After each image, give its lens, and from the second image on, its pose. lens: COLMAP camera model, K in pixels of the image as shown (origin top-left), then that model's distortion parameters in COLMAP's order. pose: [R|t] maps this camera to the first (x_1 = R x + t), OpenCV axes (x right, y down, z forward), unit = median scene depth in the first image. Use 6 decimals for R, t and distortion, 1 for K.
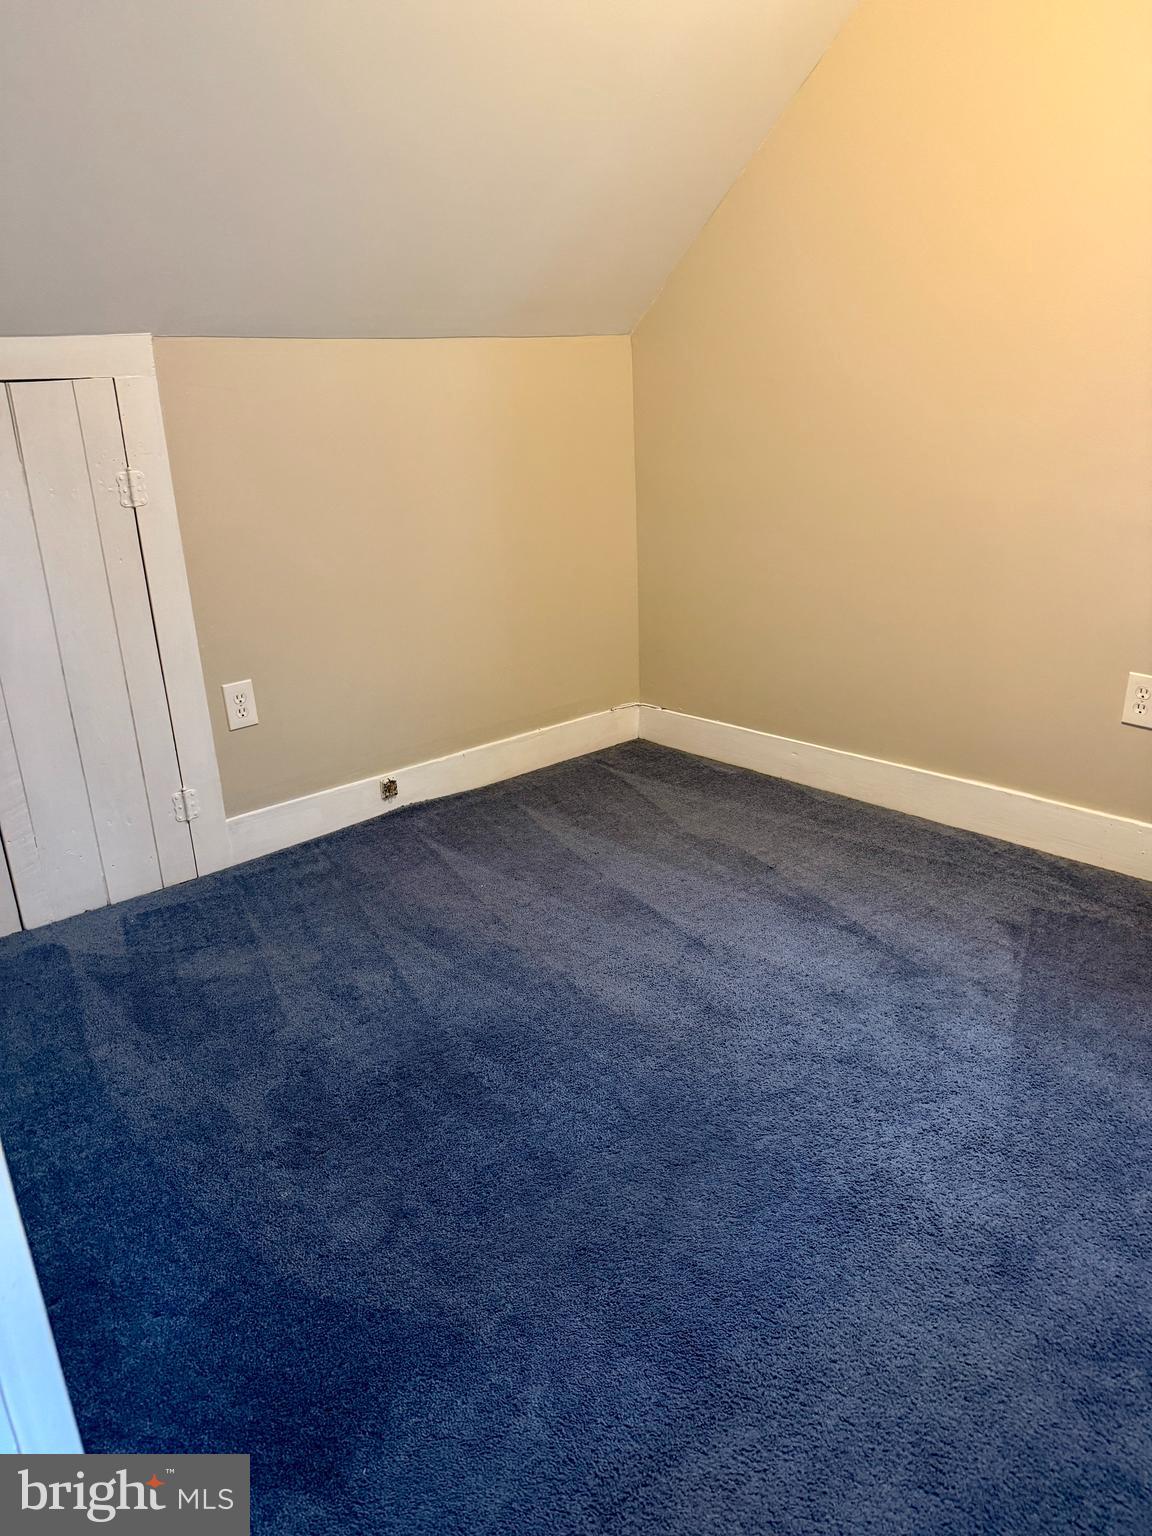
lens RADIAL K [[1087.8, 0, 574.8], [0, 1087.8, 769.1], [0, 0, 1]] dist [0.026331, -0.032580]
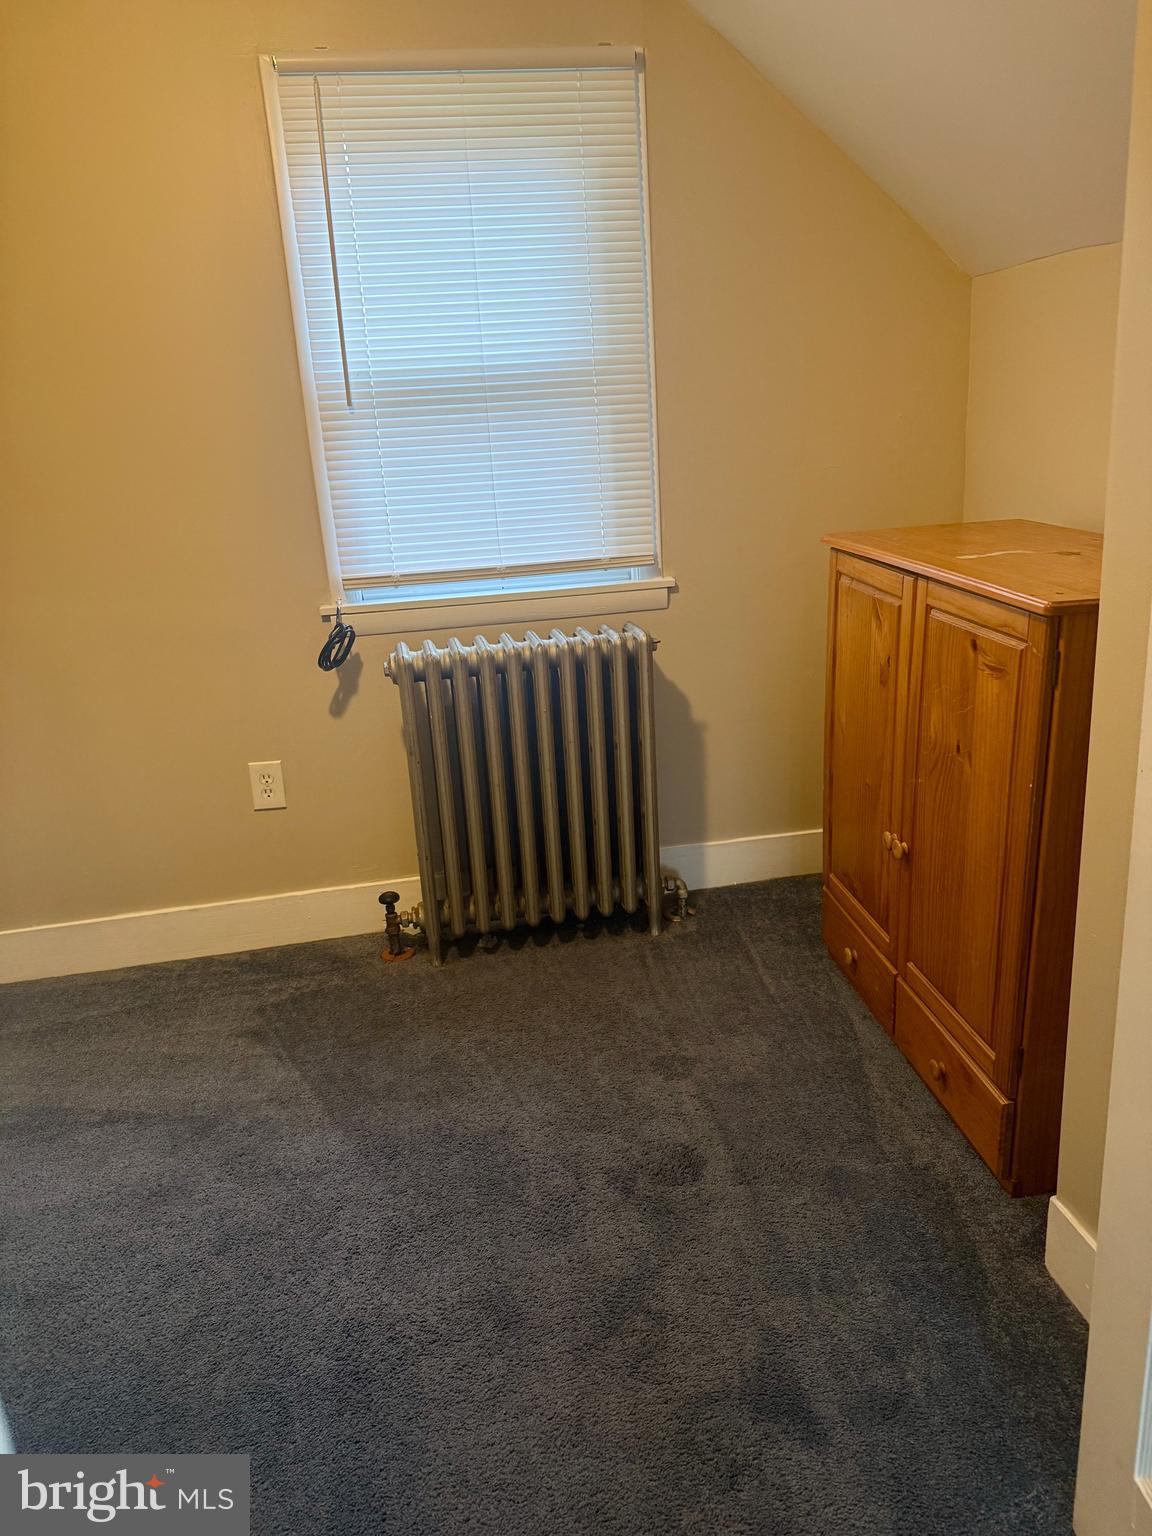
lens RADIAL K [[1087.8, 0, 575.0], [0, 1087.8, 771.1], [0, 0, 1]] dist [0.026331, -0.032580]
pose [[0.541133, -0.257846, 0.800432, -0.202263], [0.323032, 0.942542, 0.085239, -0.082637], [-0.776419, 0.212440, 0.593333, 0.144389]]
